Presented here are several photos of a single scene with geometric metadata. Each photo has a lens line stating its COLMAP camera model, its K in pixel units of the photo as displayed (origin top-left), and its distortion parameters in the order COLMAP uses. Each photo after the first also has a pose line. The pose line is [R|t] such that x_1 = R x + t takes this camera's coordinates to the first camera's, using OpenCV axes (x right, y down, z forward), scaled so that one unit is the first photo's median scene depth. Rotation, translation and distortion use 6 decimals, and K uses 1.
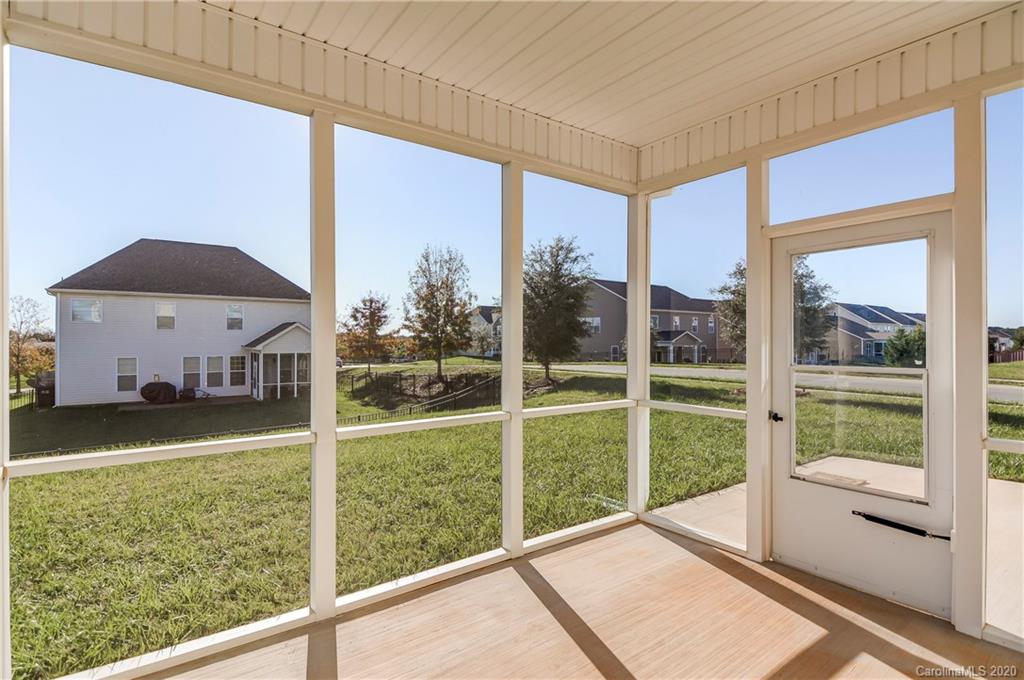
lens RADIAL K [[497.7, 0, 511.2], [0, 497.7, 338.5], [0, 0, 1]] dist [0.012226, -0.008363]
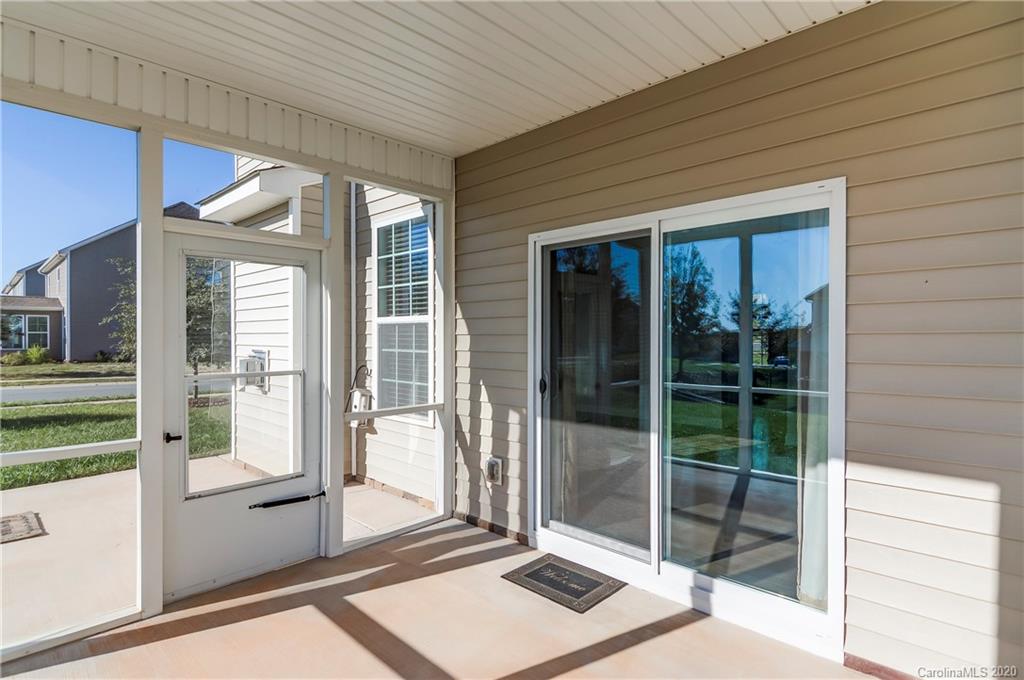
lens RADIAL K [[530.6, 0, 512.3], [0, 530.6, 338.0], [0, 0, 1]] dist [-0.002022, -0.000133]
pose [[-0.144319, -0.000458, 0.989531, -0.531614], [0.003340, 0.999994, 0.000950, -0.017676], [-0.989526, 0.003442, -0.144317, 0.603101]]
